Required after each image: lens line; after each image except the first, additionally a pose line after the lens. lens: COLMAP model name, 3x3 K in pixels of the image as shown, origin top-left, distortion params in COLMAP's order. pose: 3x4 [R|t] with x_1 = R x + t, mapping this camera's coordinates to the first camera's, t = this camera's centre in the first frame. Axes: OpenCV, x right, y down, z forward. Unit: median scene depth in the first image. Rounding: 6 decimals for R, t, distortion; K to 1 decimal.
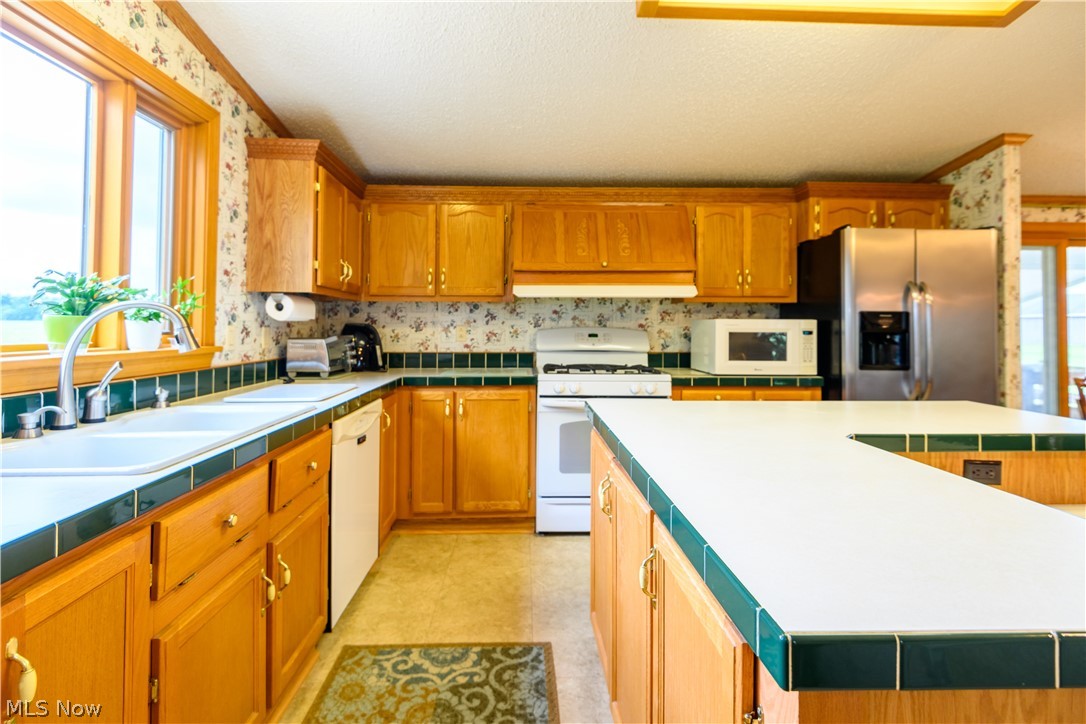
lens RADIAL K [[518.8, 0, 552.1], [0, 518.8, 318.0], [0, 0, 1]] dist [0.019065, -0.005913]
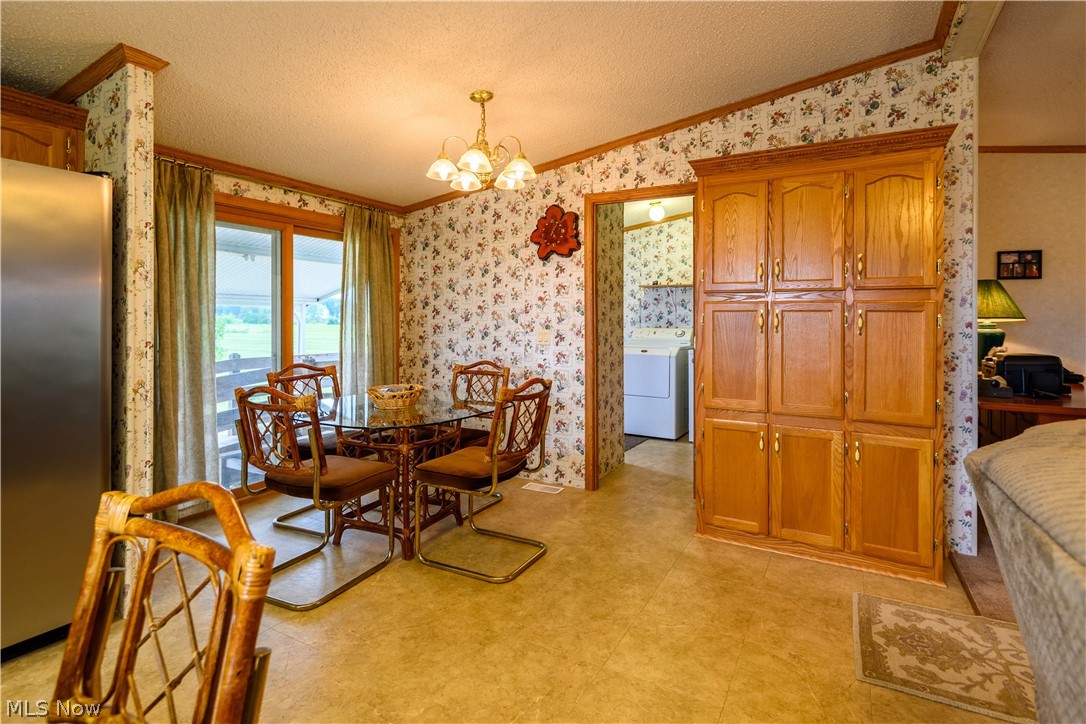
lens RADIAL K [[518.8, 0, 591.0], [0, 518.8, 324.3], [0, 0, 1]] dist [0.019065, -0.005913]
pose [[0.480672, -0.008509, 0.876859, 0.498485], [-0.015965, 0.999702, 0.018453, 0.003569], [-0.876755, -0.022869, 0.480393, 0.086330]]
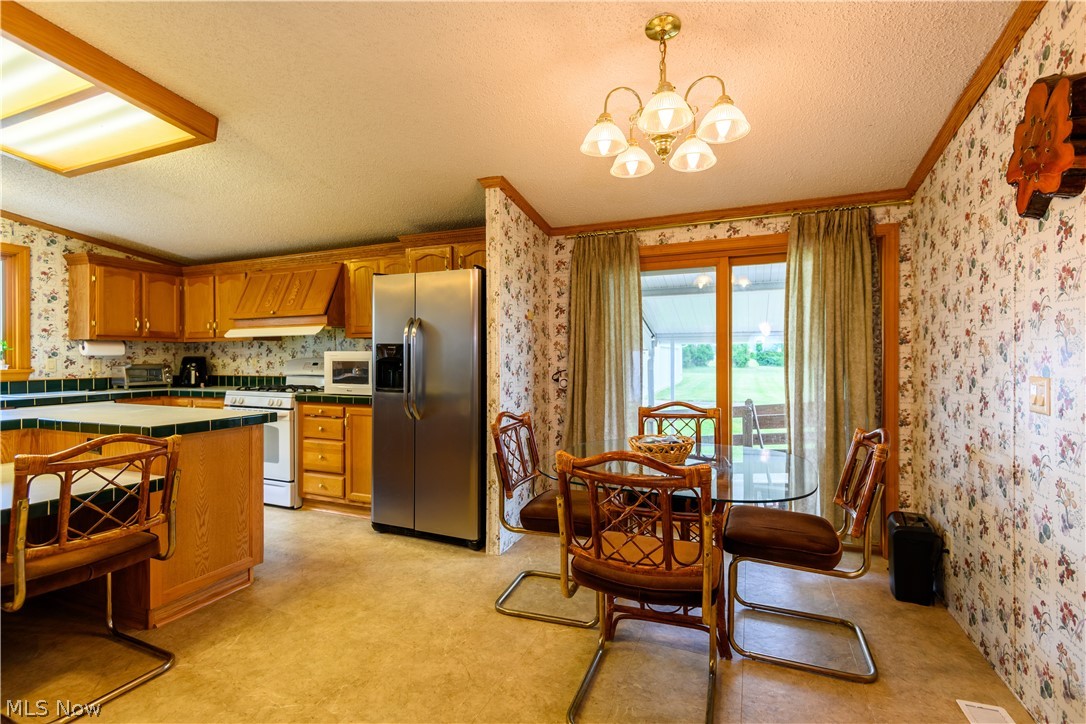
lens RADIAL K [[518.8, 0, 553.4], [0, 518.8, 361.6], [0, 0, 1]] dist [0.019065, -0.005913]
pose [[0.897954, -0.002133, -0.440084, 1.338790], [0.013650, 0.999642, 0.023005, 0.005147], [0.439877, -0.026664, 0.897662, 0.076150]]
